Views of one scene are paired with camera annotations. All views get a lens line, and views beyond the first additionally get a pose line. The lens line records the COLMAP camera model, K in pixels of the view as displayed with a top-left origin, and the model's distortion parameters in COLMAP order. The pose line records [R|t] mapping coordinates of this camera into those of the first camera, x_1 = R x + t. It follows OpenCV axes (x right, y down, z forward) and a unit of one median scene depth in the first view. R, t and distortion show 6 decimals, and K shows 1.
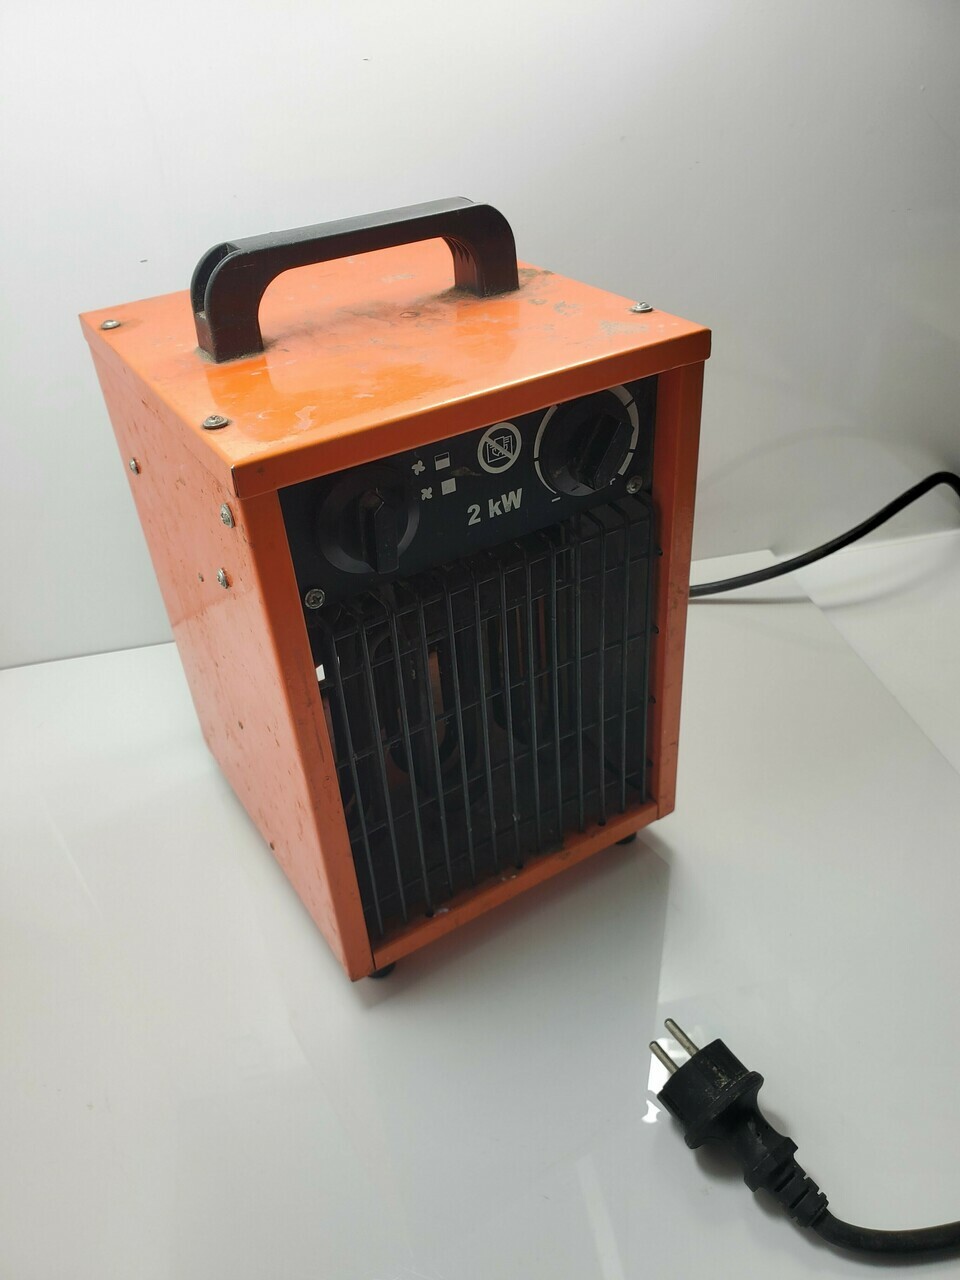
lens RADIAL K [[1037.0, 0, 480.0], [0, 1037.0, 640.0], [0, 0, 1]] dist [0.008215, -0.000059]
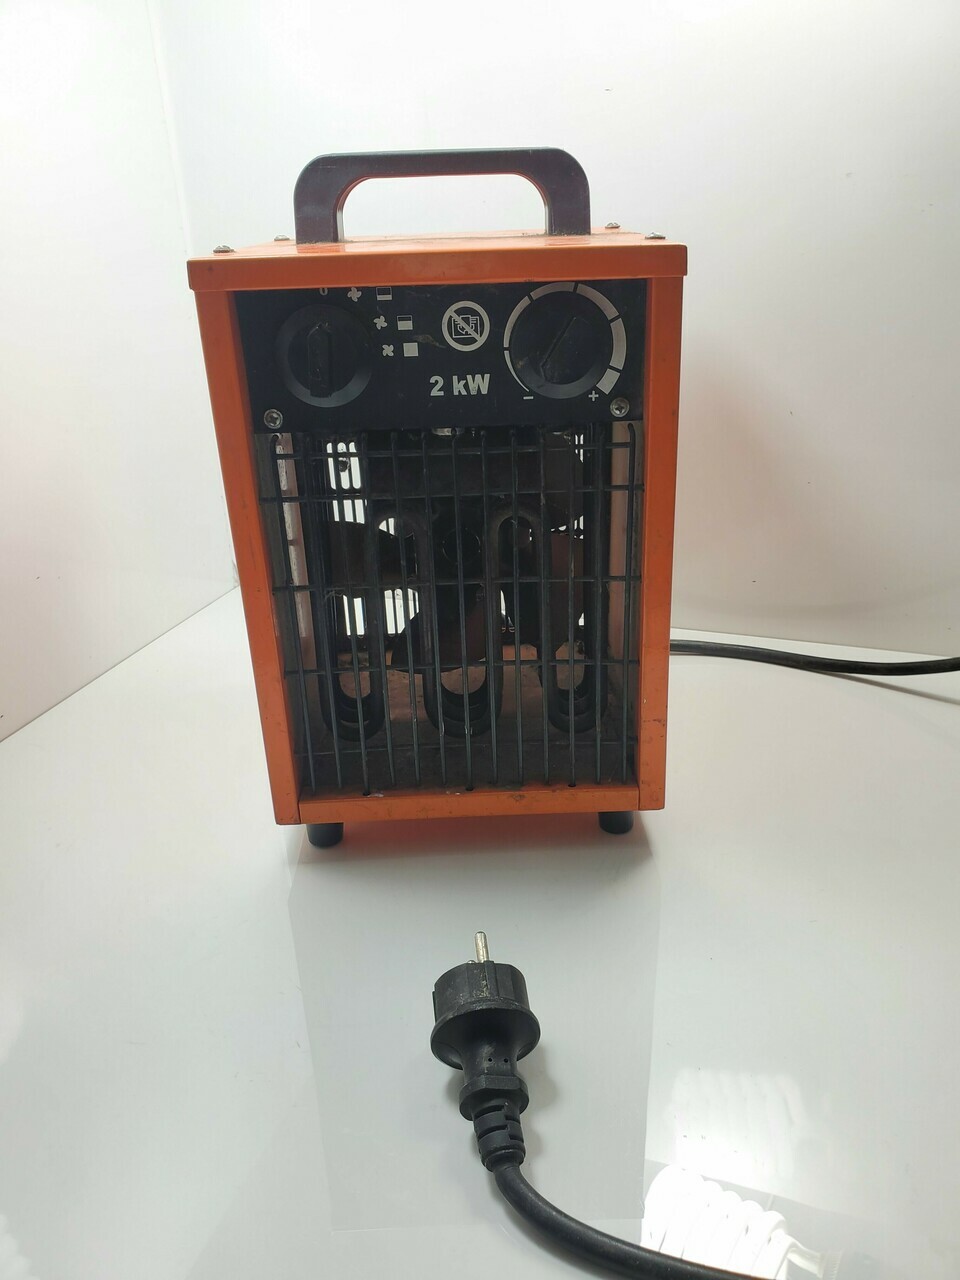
lens RADIAL K [[1041.9, 0, 499.6], [0, 1041.9, 644.2], [0, 0, 1]] dist [-0.001568, 0.000044]
pose [[0.867855, 0.233912, -0.438308, 0.589265], [-0.307734, 0.945703, -0.104624, 0.227964], [0.390036, 0.225681, 0.892715, 0.106211]]
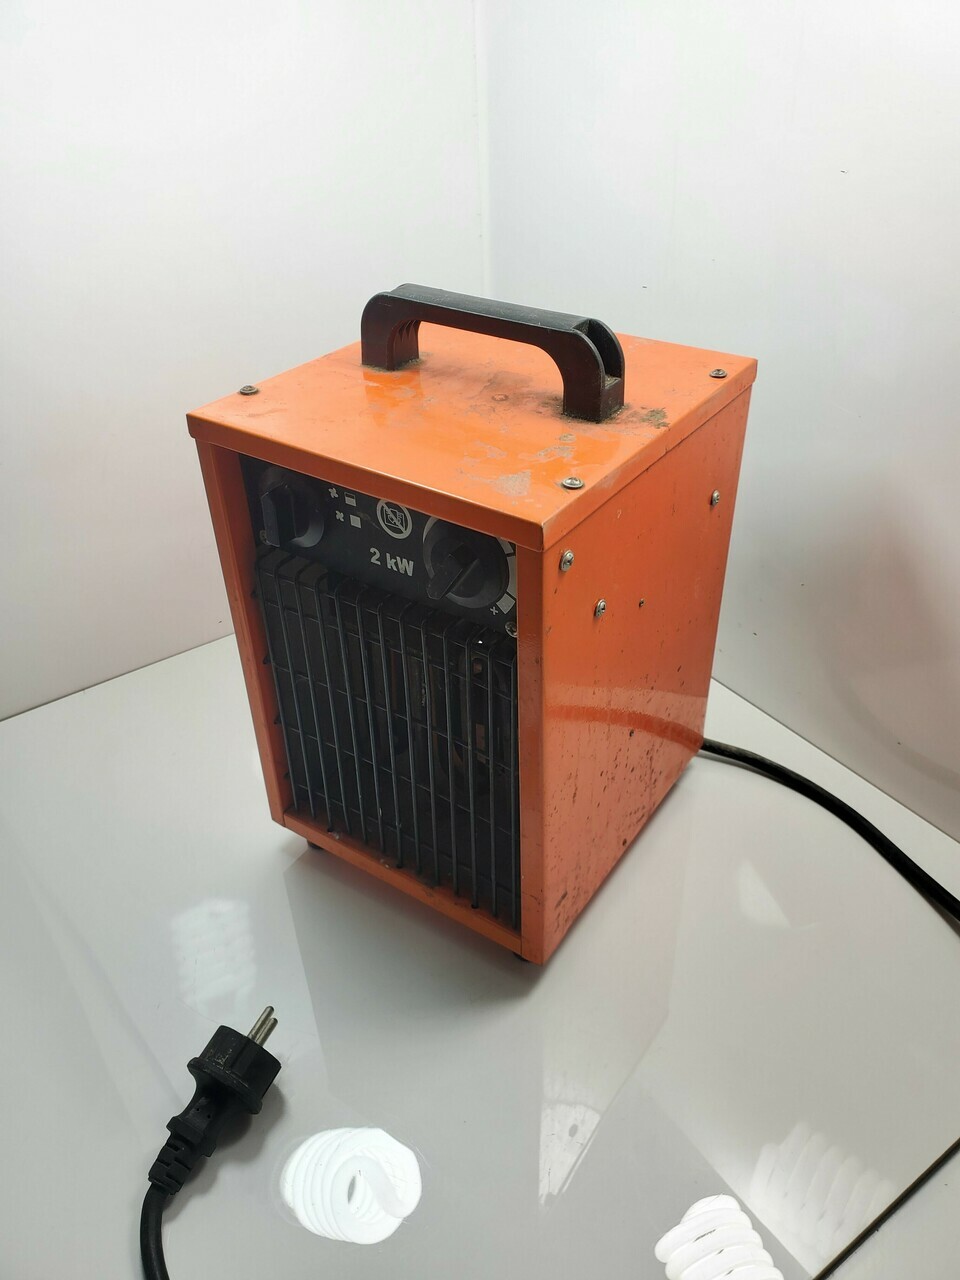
lens RADIAL K [[1065.0, 0, 483.0], [0, 1065.0, 614.2], [0, 0, 1]] dist [-0.000184, -0.008423]
pose [[0.404550, 0.554341, -0.727355, 0.959978], [-0.532943, 0.789237, 0.305084, -0.501789], [0.743176, 0.264217, 0.614718, 0.353485]]
